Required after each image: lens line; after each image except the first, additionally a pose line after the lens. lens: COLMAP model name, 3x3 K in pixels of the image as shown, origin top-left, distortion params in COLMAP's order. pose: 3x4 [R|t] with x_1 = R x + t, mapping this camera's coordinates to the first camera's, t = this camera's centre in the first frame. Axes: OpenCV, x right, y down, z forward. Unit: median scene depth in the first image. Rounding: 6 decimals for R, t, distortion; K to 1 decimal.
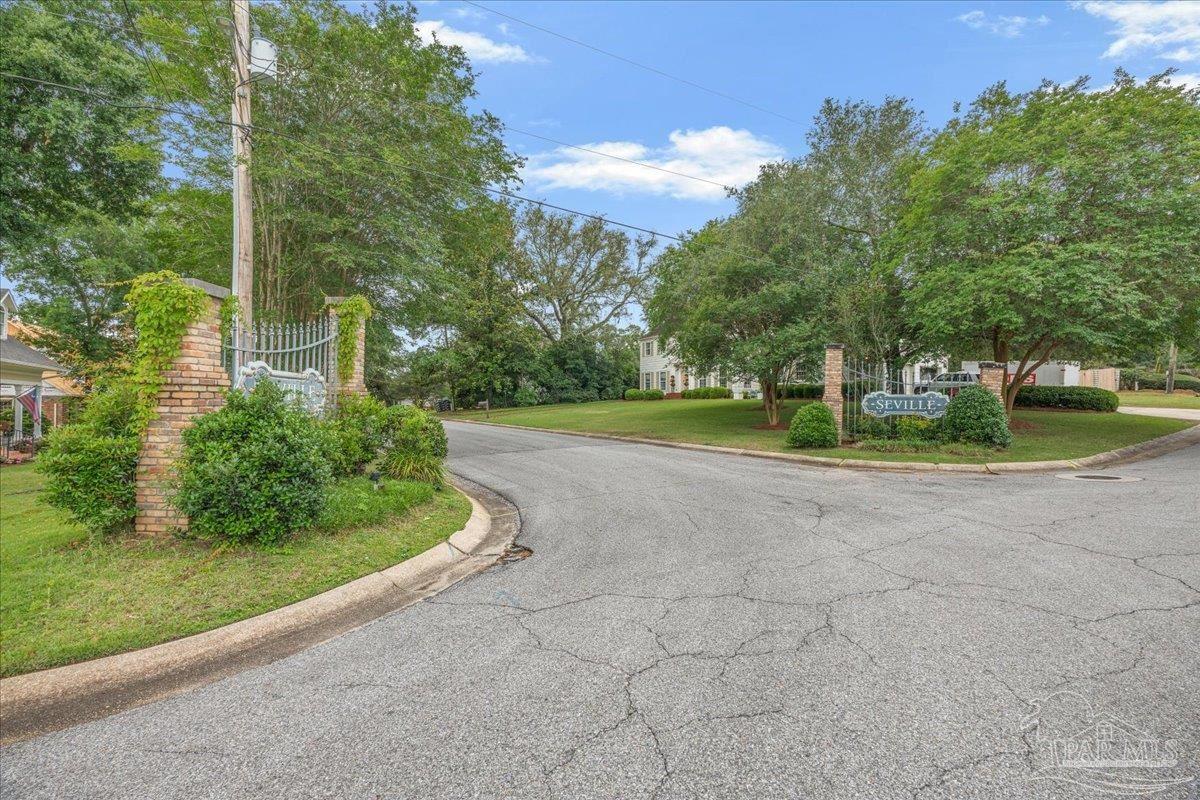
lens RADIAL K [[531.1, 0, 600.0], [0, 531.1, 400.0], [0, 0, 1]] dist [-0.003538, -0.000580]
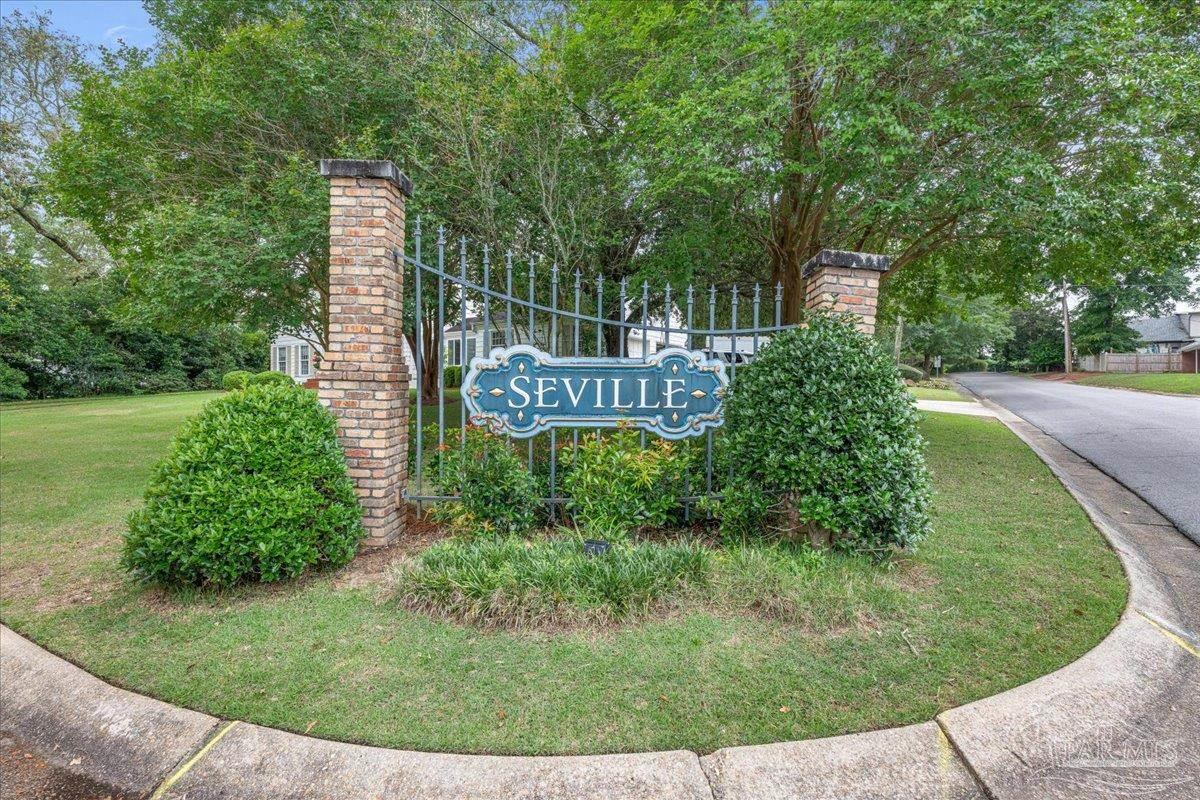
lens RADIAL K [[580.2, 0, 595.8], [0, 580.2, 399.6], [0, 0, 1]] dist [-0.002096, -0.000214]
pose [[0.906778, -0.005281, 0.421576, 0.434569], [-0.000085, 0.999919, 0.012708, 0.008513], [-0.421609, -0.011559, 0.906704, 0.703237]]
